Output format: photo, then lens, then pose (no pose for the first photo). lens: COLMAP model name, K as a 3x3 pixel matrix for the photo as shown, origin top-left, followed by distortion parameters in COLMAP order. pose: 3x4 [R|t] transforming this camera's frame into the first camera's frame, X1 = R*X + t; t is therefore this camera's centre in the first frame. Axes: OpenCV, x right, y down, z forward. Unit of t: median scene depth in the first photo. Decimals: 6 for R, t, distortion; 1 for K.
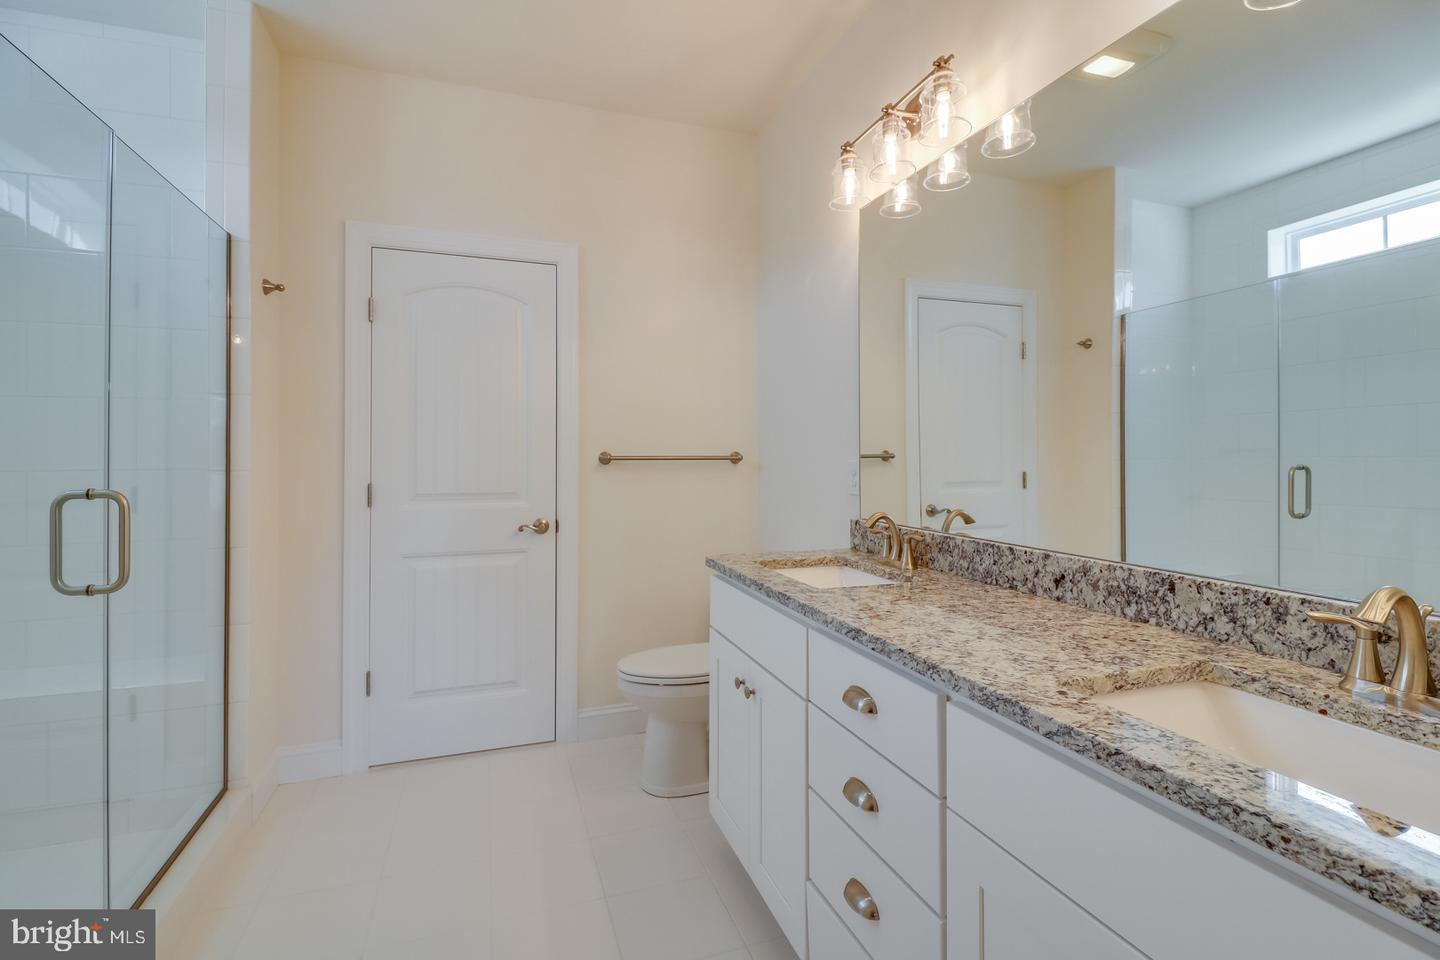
lens RADIAL K [[672.2, 0, 717.2], [0, 672.2, 468.2], [0, 0, 1]] dist [0.005371, -0.008805]
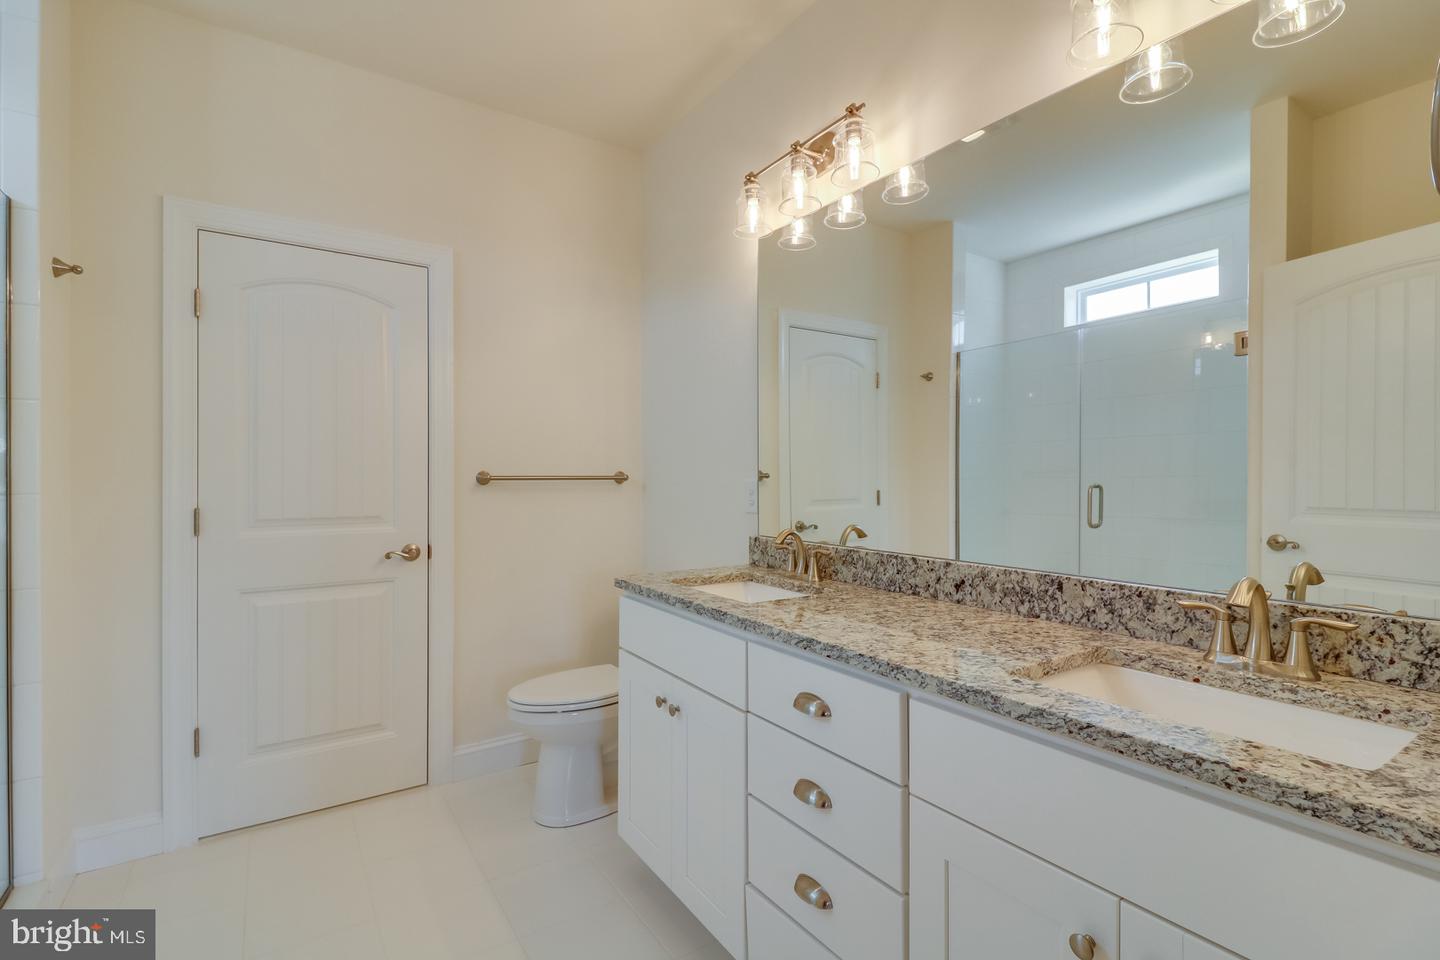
lens RADIAL K [[666.1, 0, 720.4], [0, 666.1, 495.8], [0, 0, 1]] dist [0.013132, -0.013585]
pose [[0.965281, -0.007417, 0.261107, -0.191562], [0.004605, 0.999925, 0.011380, 0.001397], [-0.261172, -0.009783, 0.965243, 0.023650]]
